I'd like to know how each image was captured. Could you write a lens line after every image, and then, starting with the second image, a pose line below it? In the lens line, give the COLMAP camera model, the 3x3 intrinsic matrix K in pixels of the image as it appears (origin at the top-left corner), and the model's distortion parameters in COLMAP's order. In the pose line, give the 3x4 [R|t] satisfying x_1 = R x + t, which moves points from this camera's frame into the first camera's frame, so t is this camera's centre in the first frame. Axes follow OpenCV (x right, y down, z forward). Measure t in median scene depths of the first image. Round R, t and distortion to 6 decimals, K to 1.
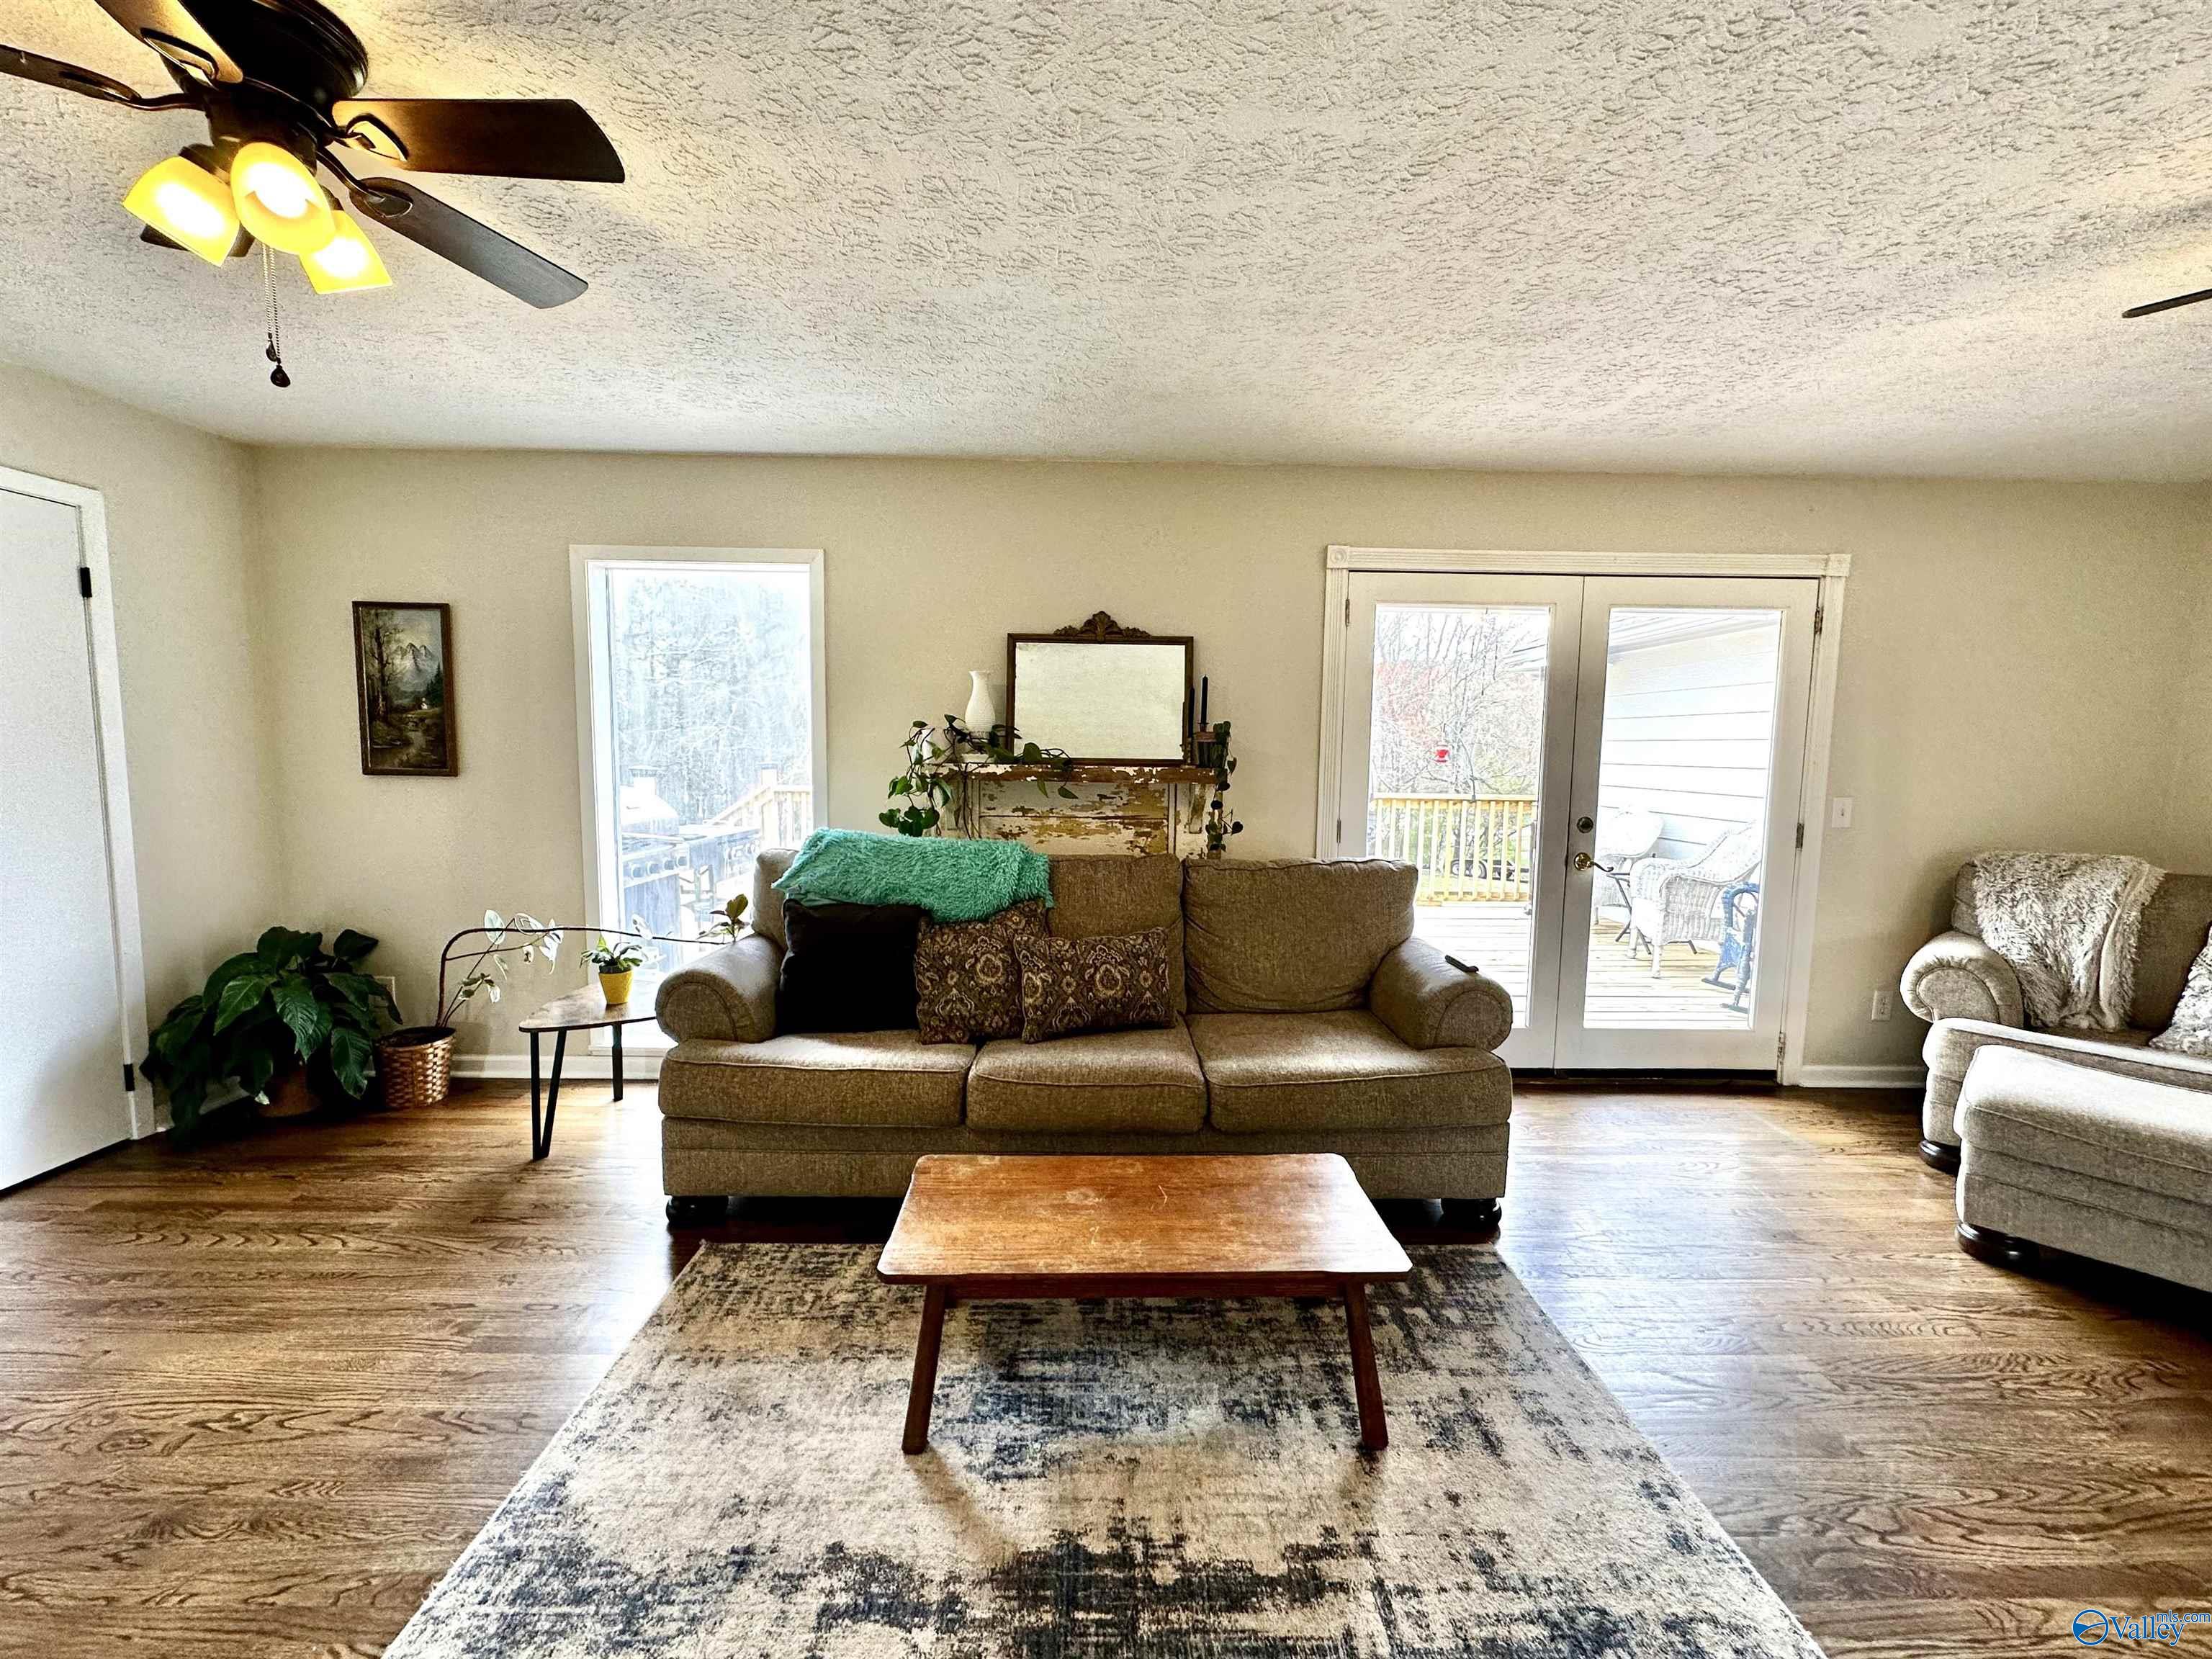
lens RADIAL K [[886.5, 0, 1102.1], [0, 886.5, 837.4], [0, 0, 1]] dist [-0.000148, 0.000181]
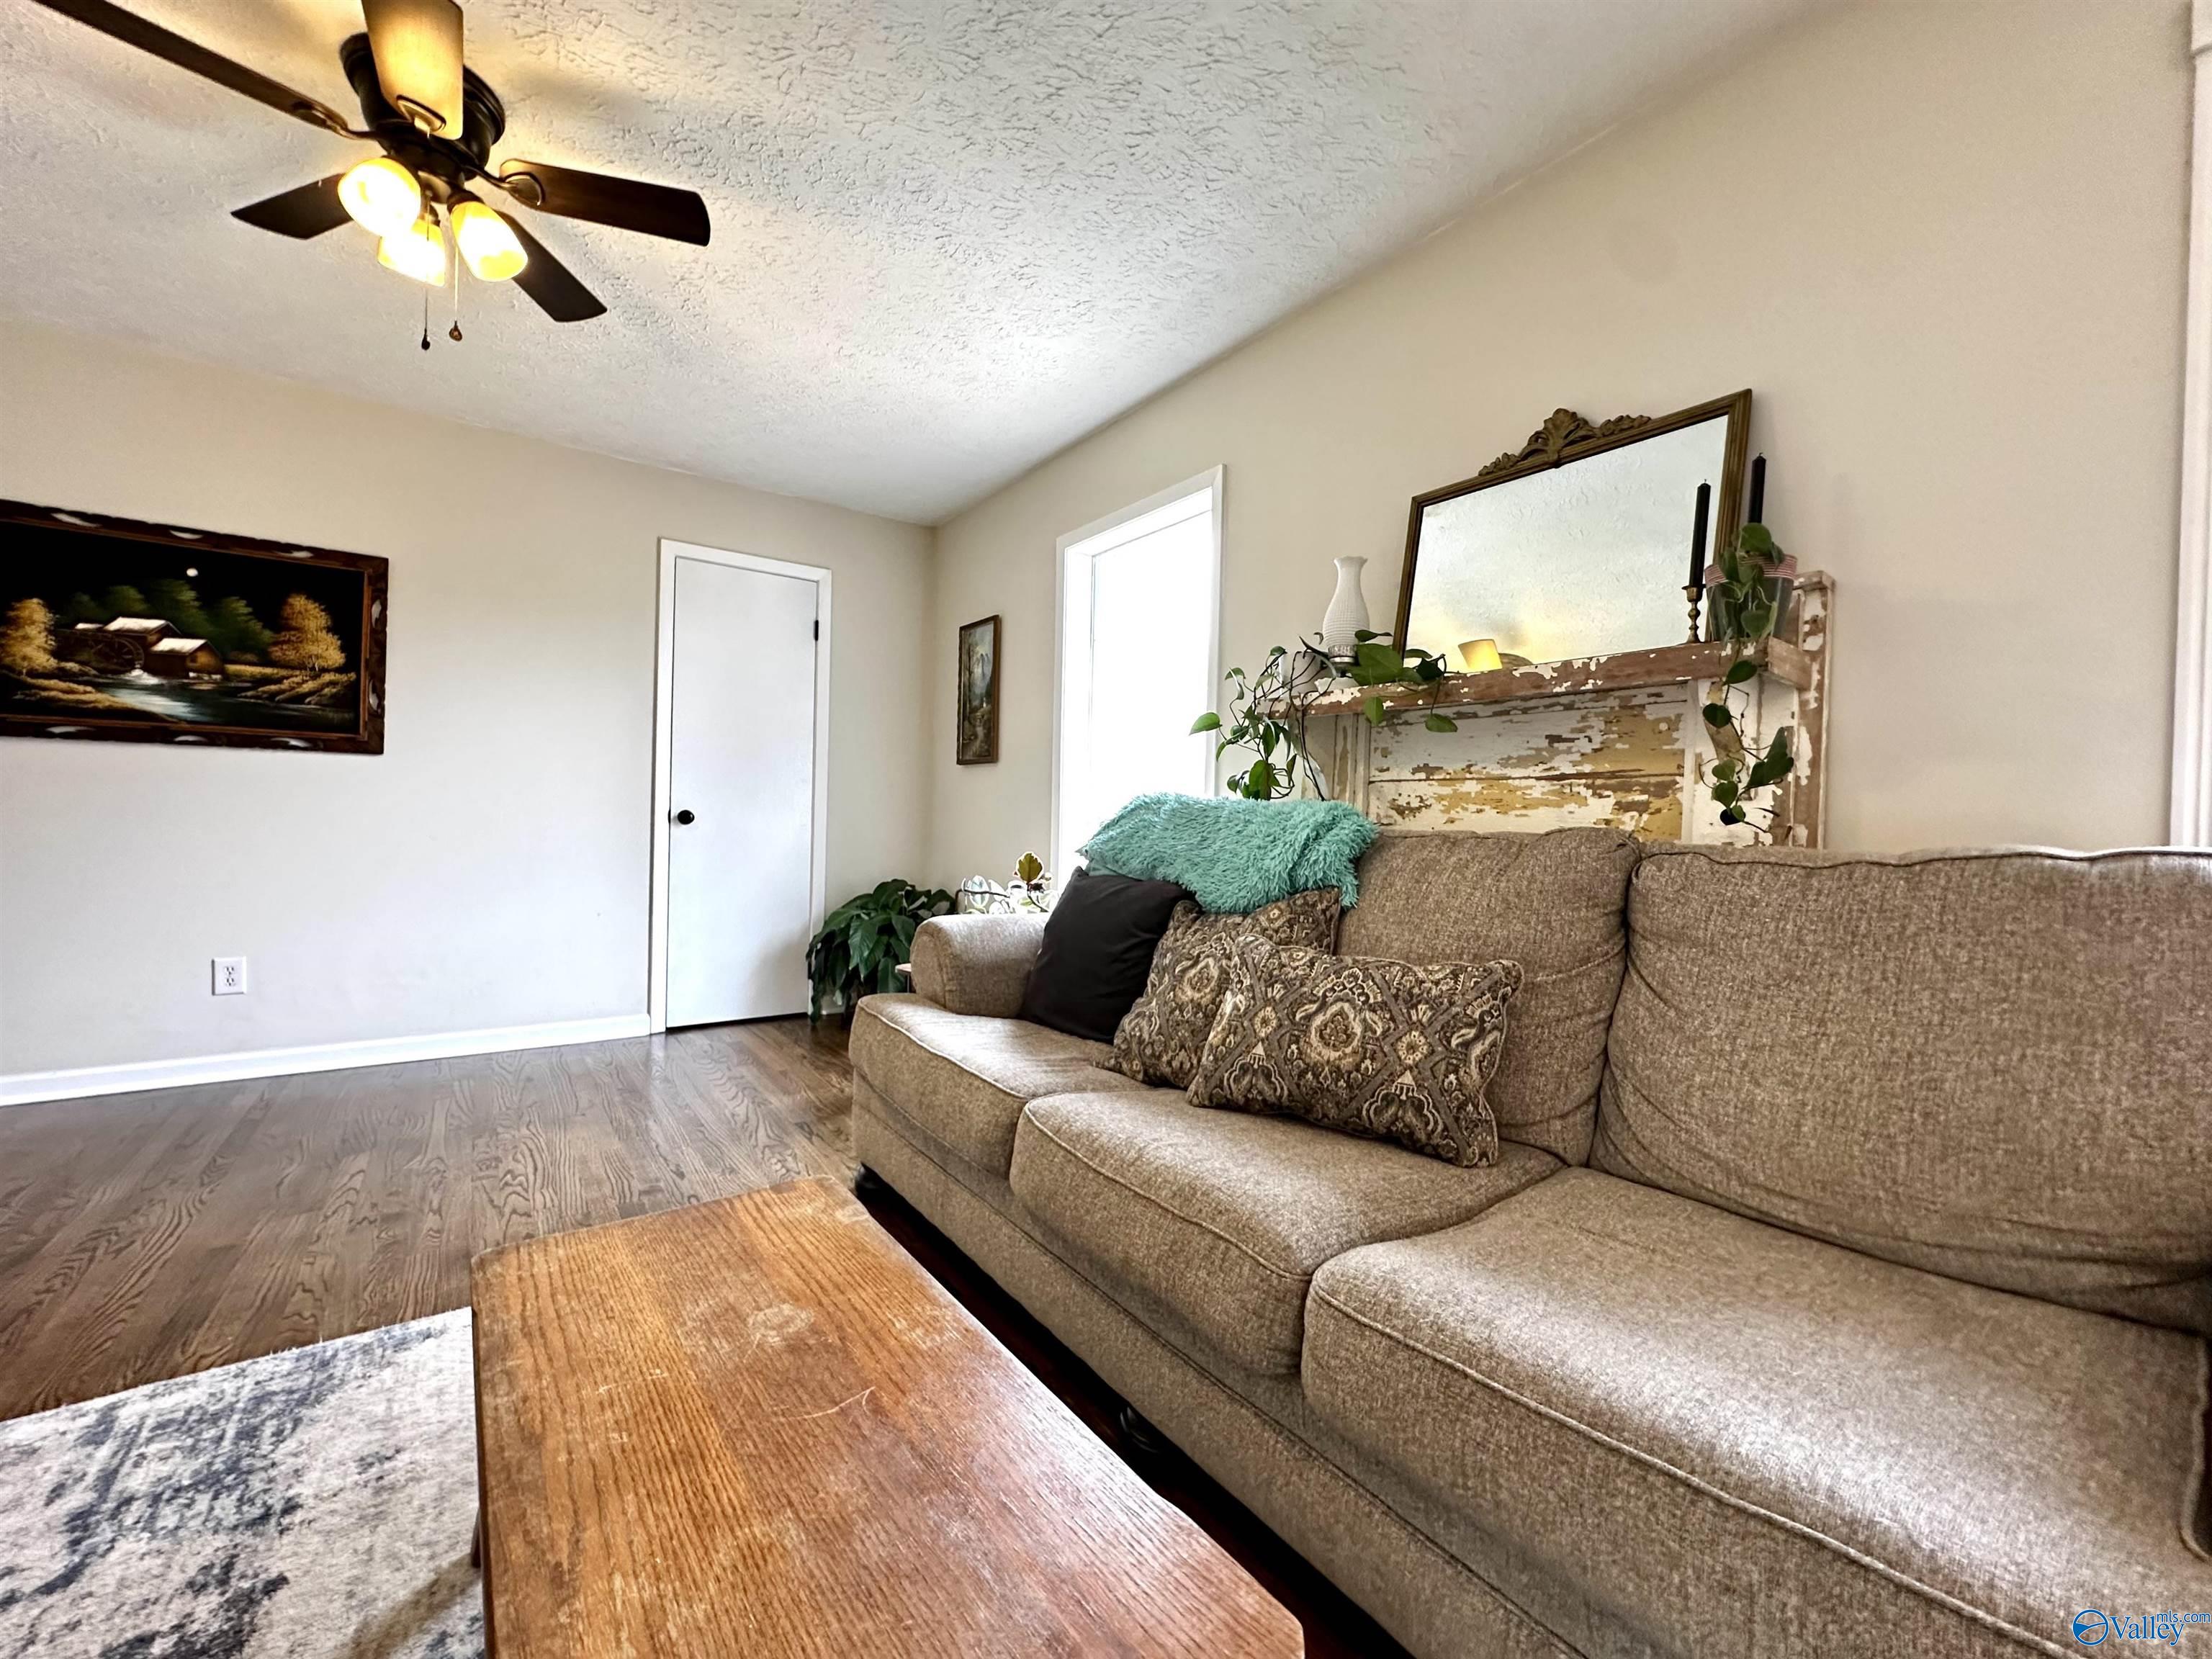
lens RADIAL K [[886.5, 0, 1102.1], [0, 886.5, 837.4], [0, 0, 1]] dist [-0.000148, 0.000181]
pose [[0.571873, 0.016205, -0.820182, 0.334108], [-0.097074, 0.994117, -0.048044, 0.078309], [0.814579, 0.107093, 0.570081, 0.528117]]
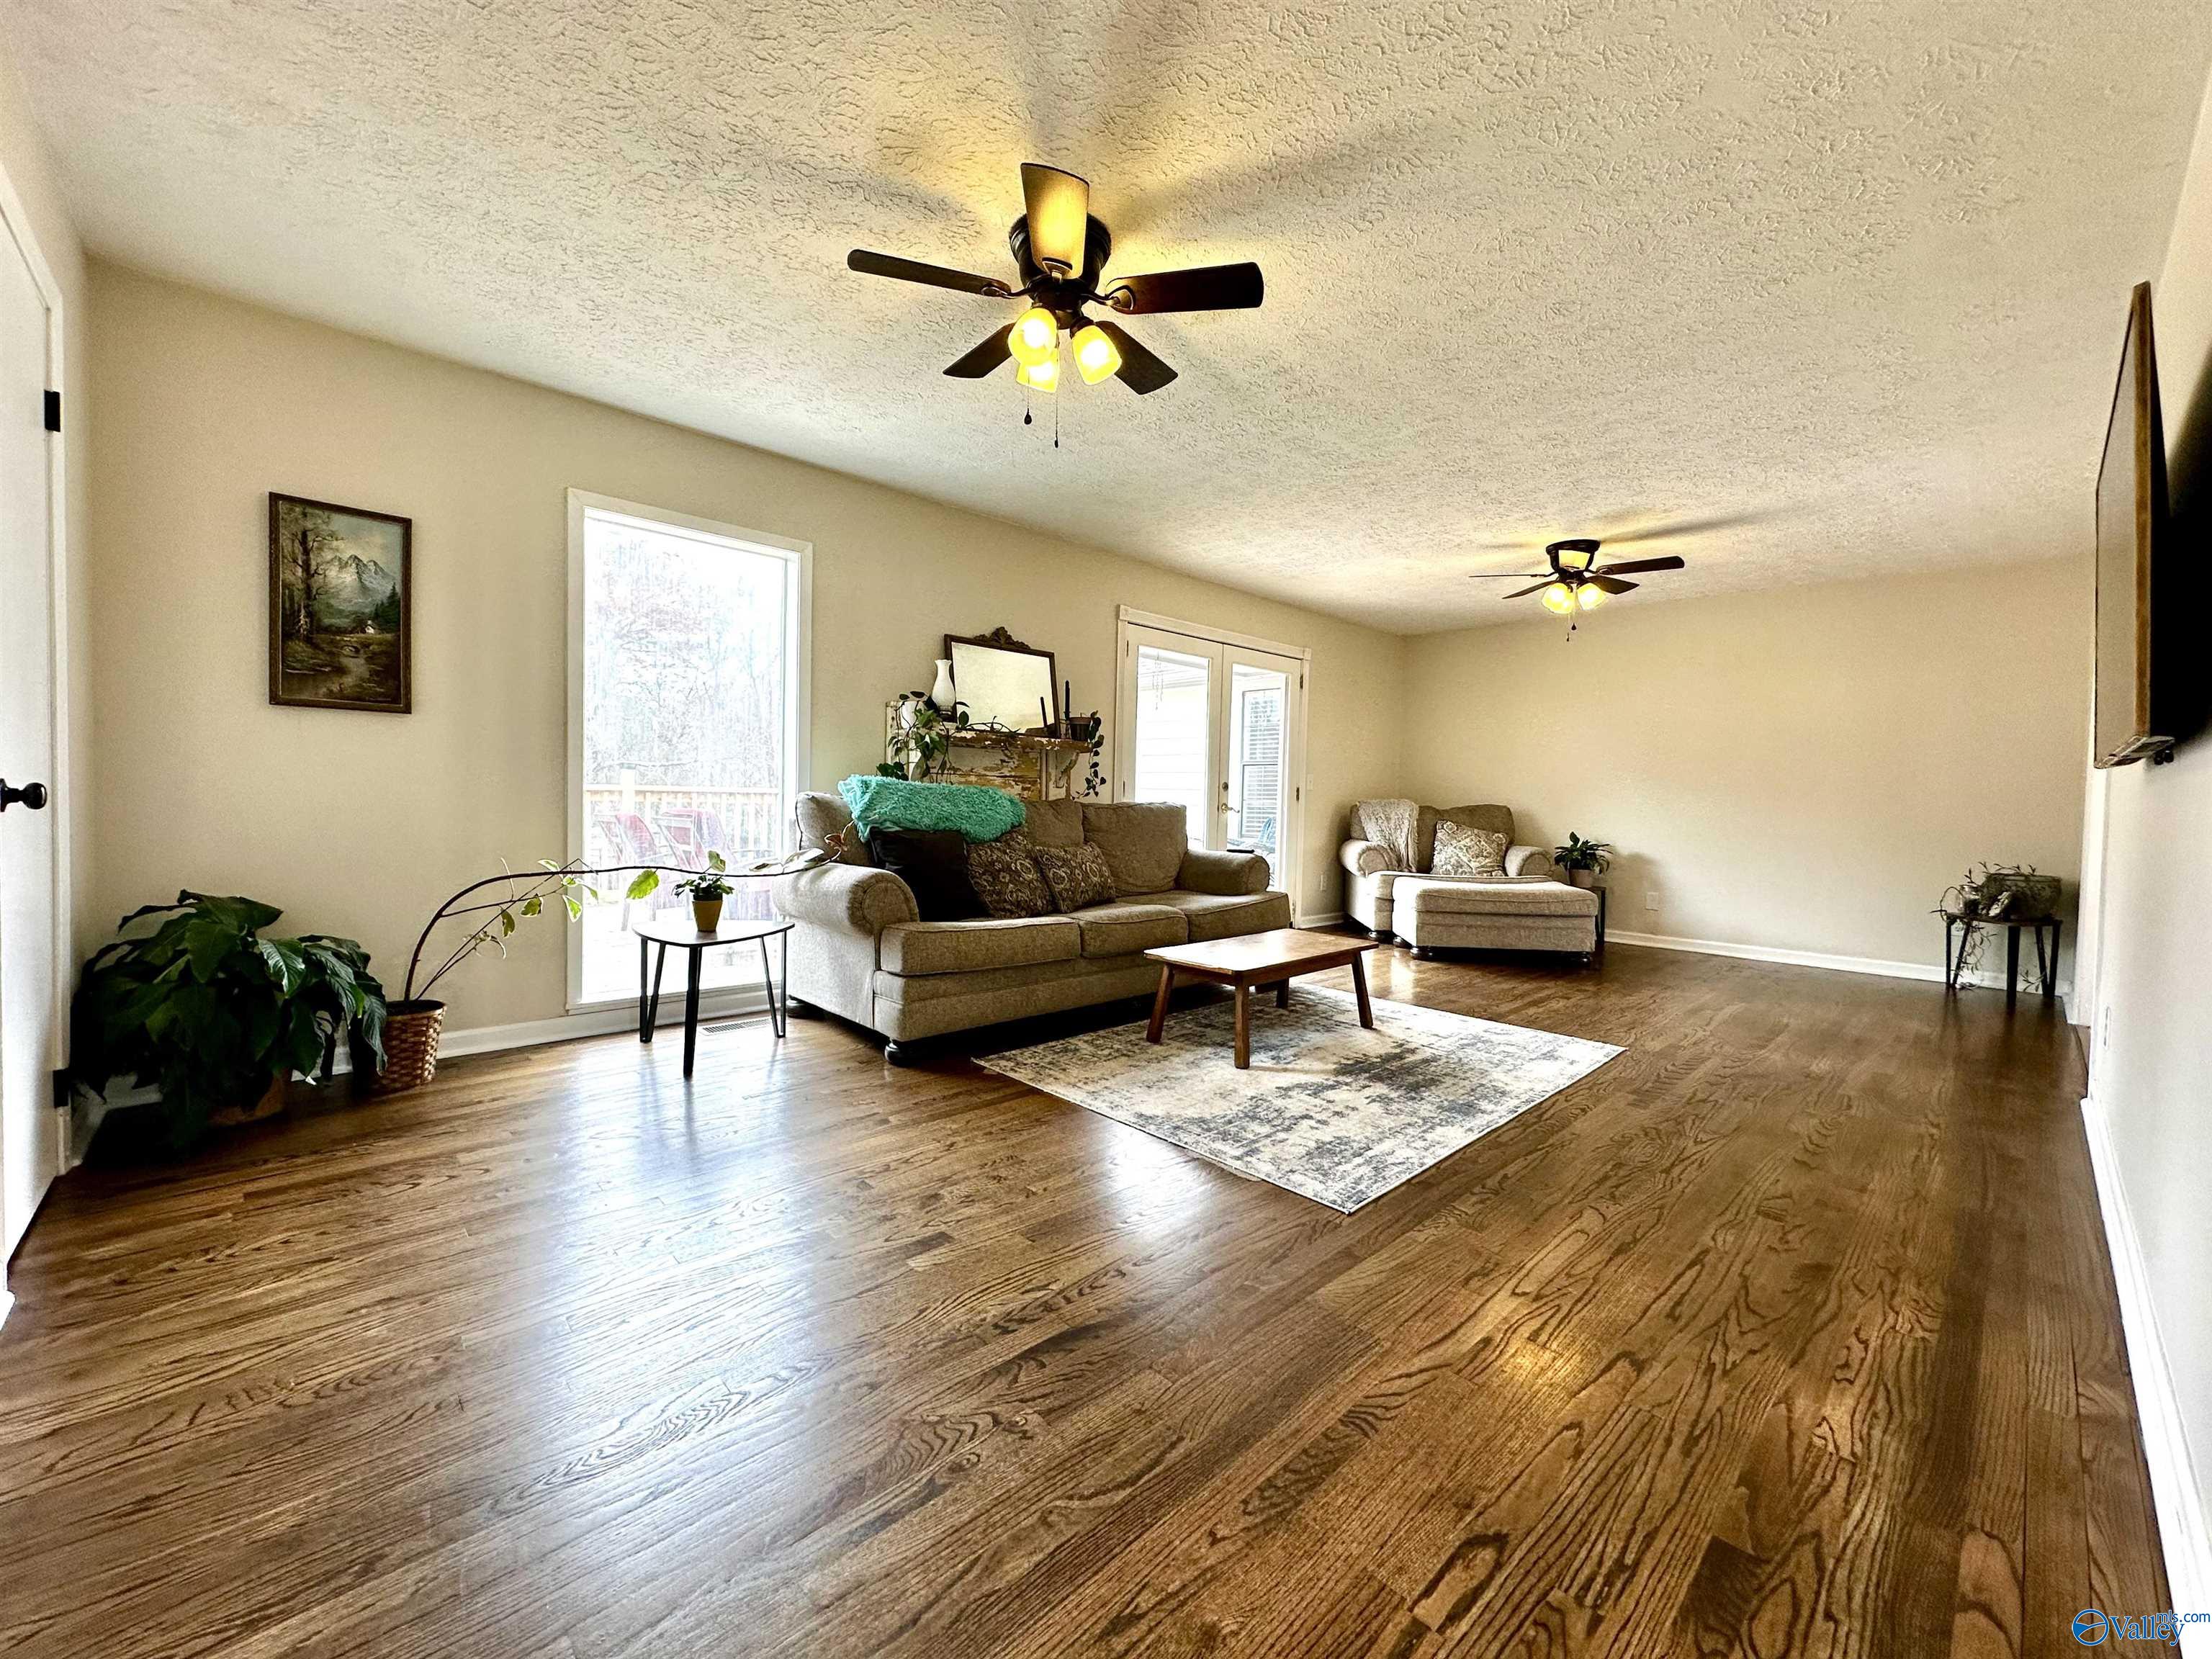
lens RADIAL K [[884.5, 0, 1106.0], [0, 884.5, 829.5], [0, 0, 1]] dist [-0.001438, -0.000004]
pose [[0.732659, -0.021702, 0.680249, -0.926076], [0.053834, 0.998208, -0.026136, 0.118065], [-0.678463, 0.055770, 0.732515, -0.112880]]
